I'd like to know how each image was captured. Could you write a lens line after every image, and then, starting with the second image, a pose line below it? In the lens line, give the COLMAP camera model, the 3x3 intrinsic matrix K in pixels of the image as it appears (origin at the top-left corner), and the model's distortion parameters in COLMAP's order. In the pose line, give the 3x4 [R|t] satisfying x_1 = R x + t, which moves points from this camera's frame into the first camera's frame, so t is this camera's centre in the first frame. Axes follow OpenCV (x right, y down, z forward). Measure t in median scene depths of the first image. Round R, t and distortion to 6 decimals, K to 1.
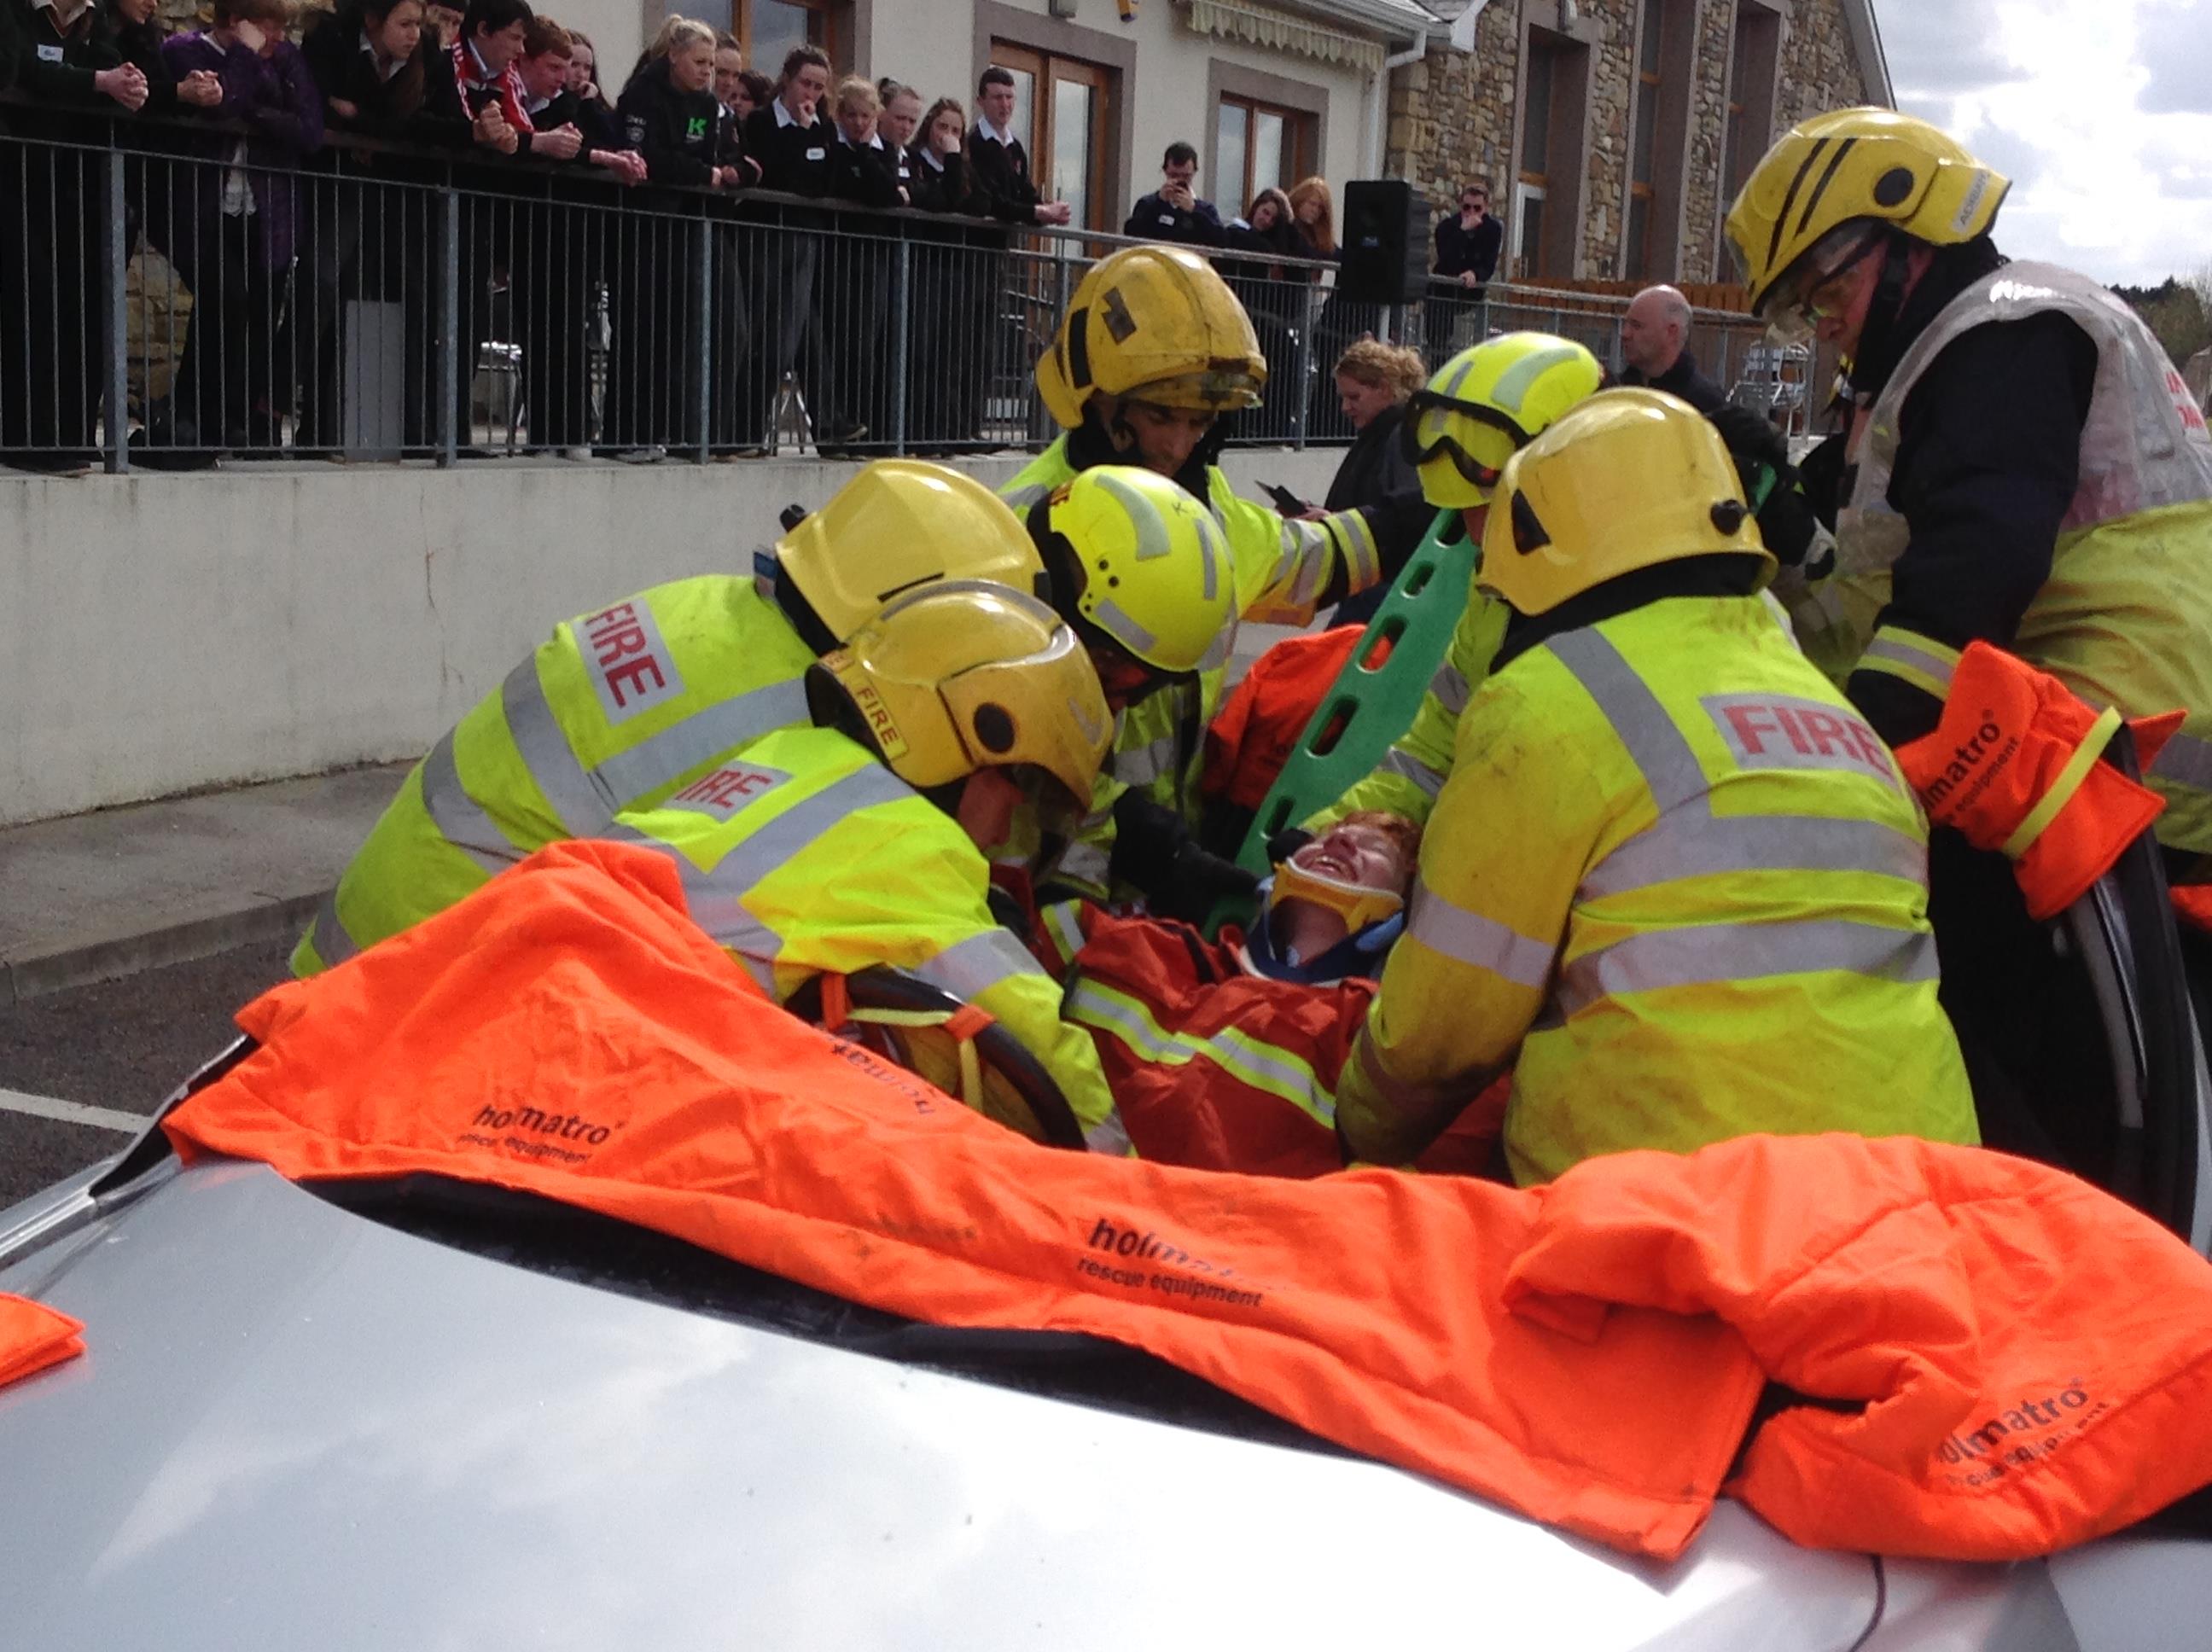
lens RADIAL K [[3237.7, 0, 1137.7], [0, 3237.7, 820.4], [0, 0, 1]] dist [0.370422, -1.328850]
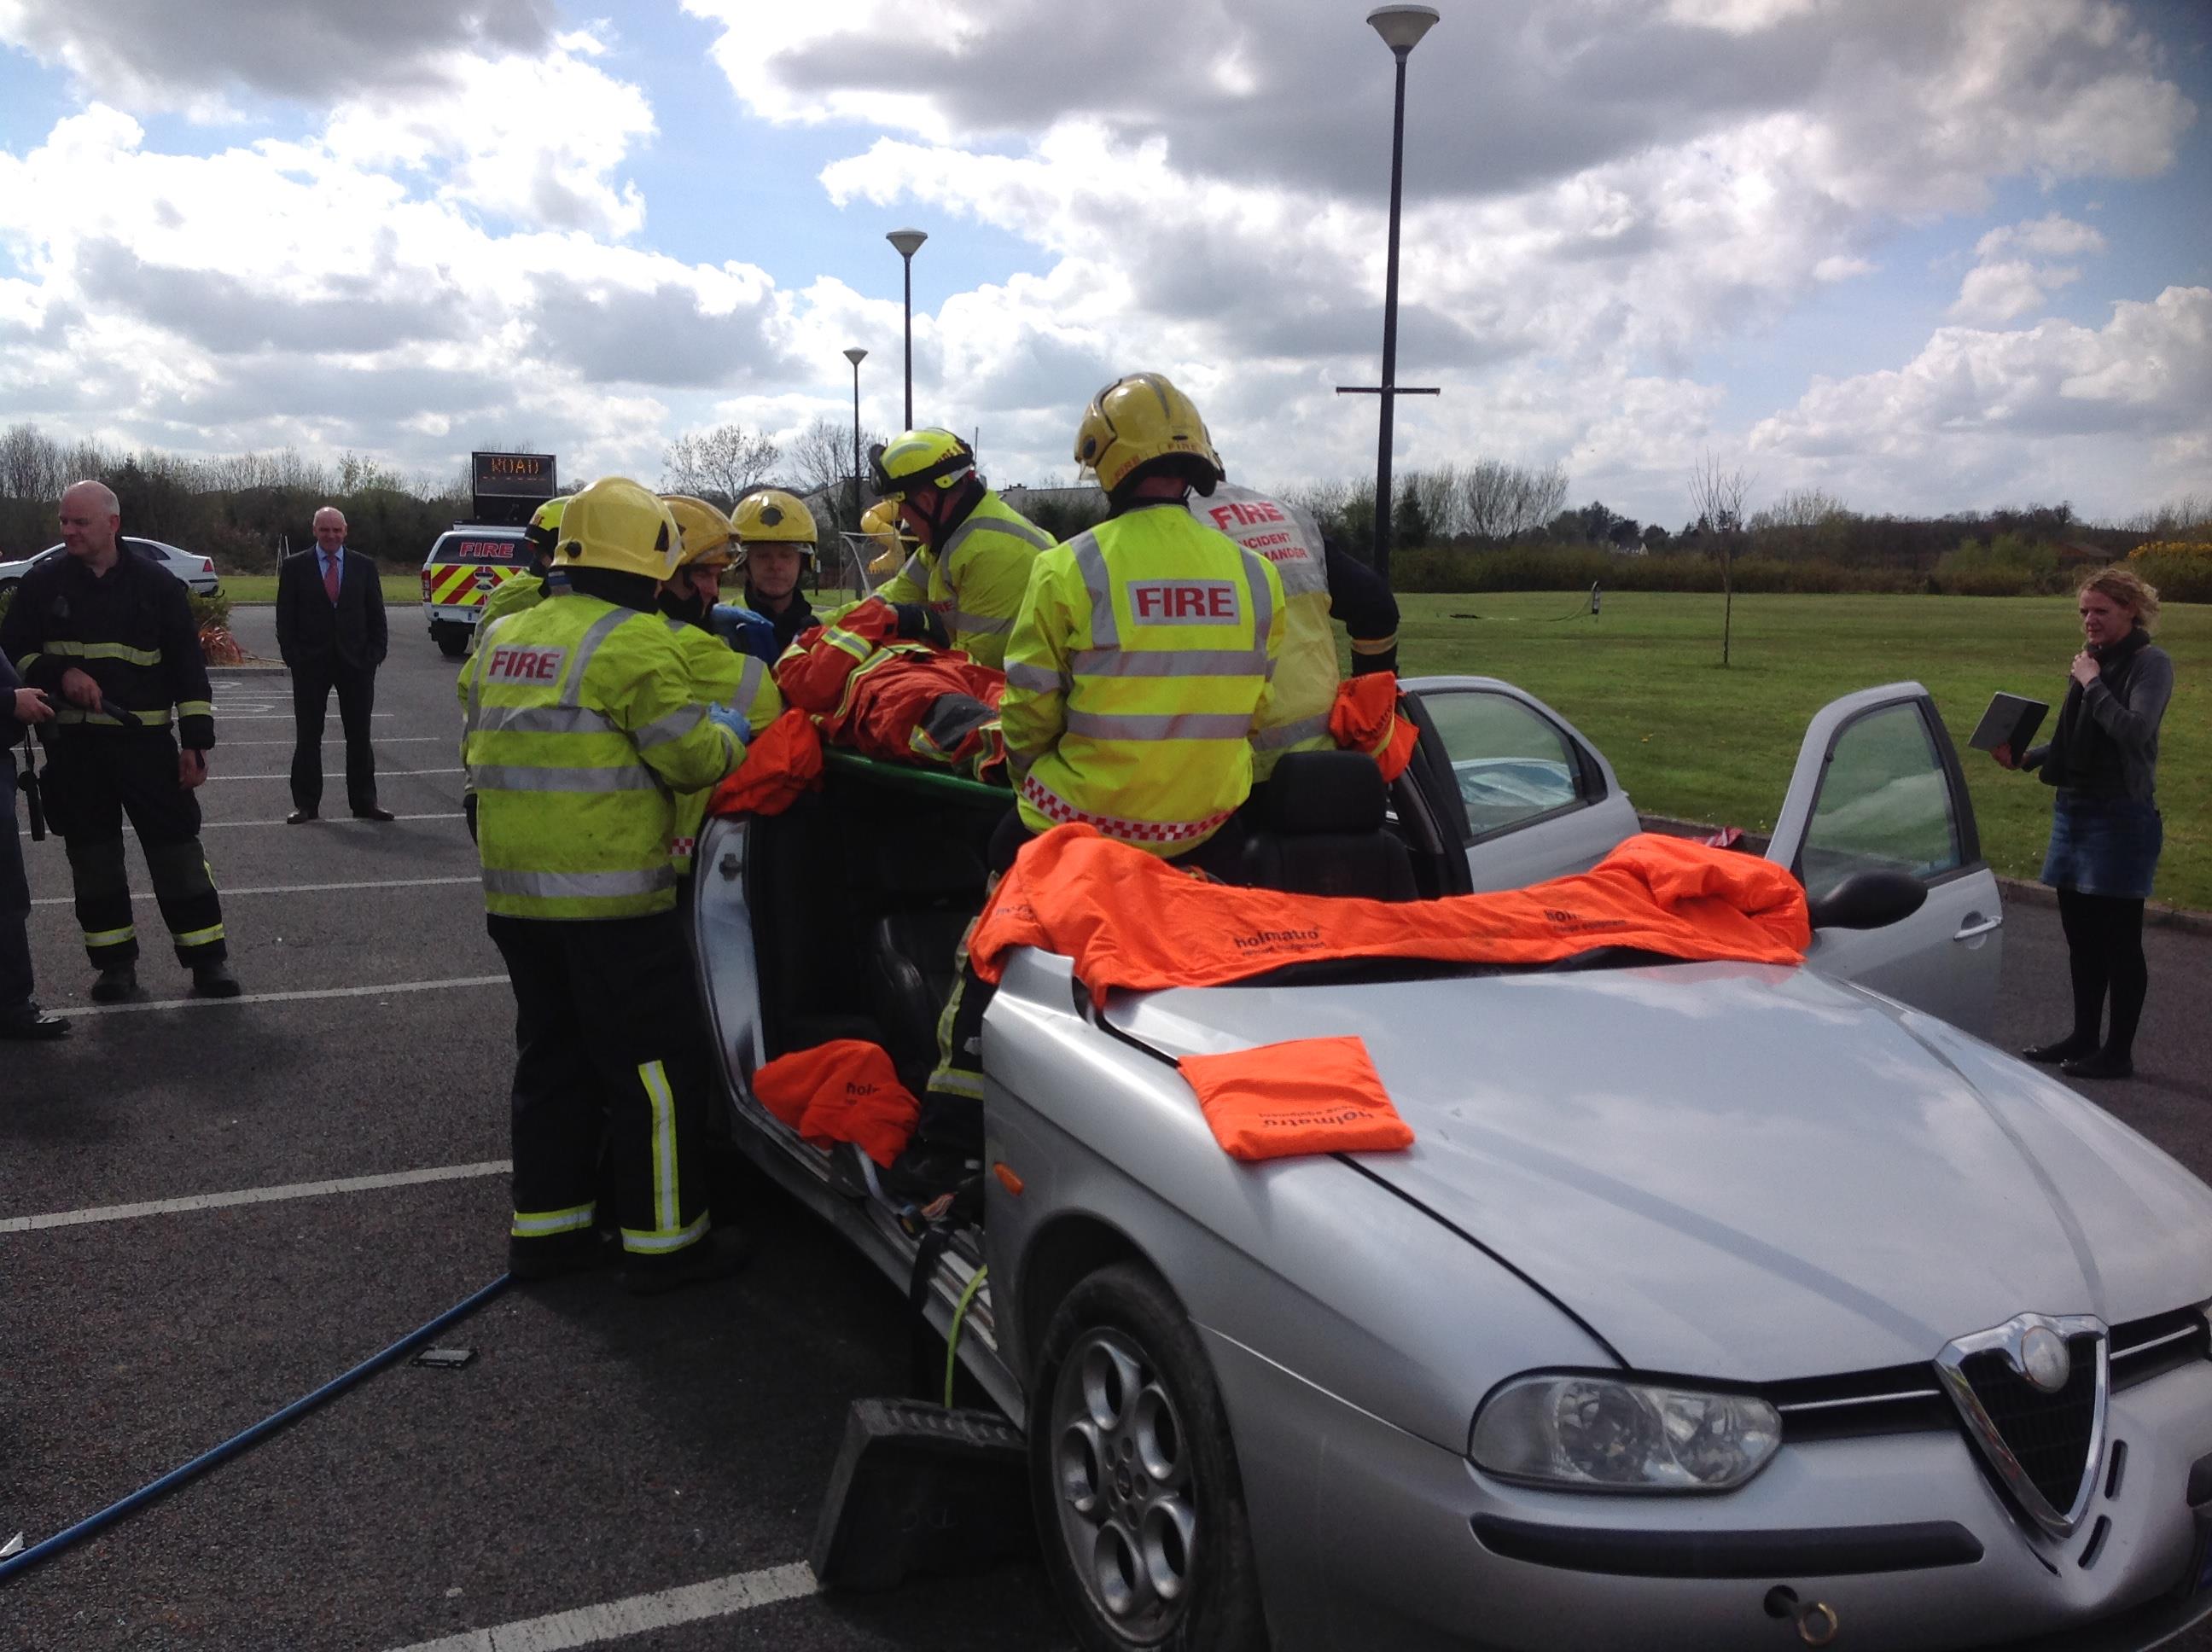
lens RADIAL K [[2183.8, 0, 1034.5], [0, 2183.8, 787.0], [0, 0, 1]] dist [0.056005, -0.096854]
pose [[0.622894, -0.128095, 0.771748, -0.131166], [0.140650, 0.988766, 0.050593, -0.009130], [-0.769559, 0.077032, 0.633913, 0.022544]]
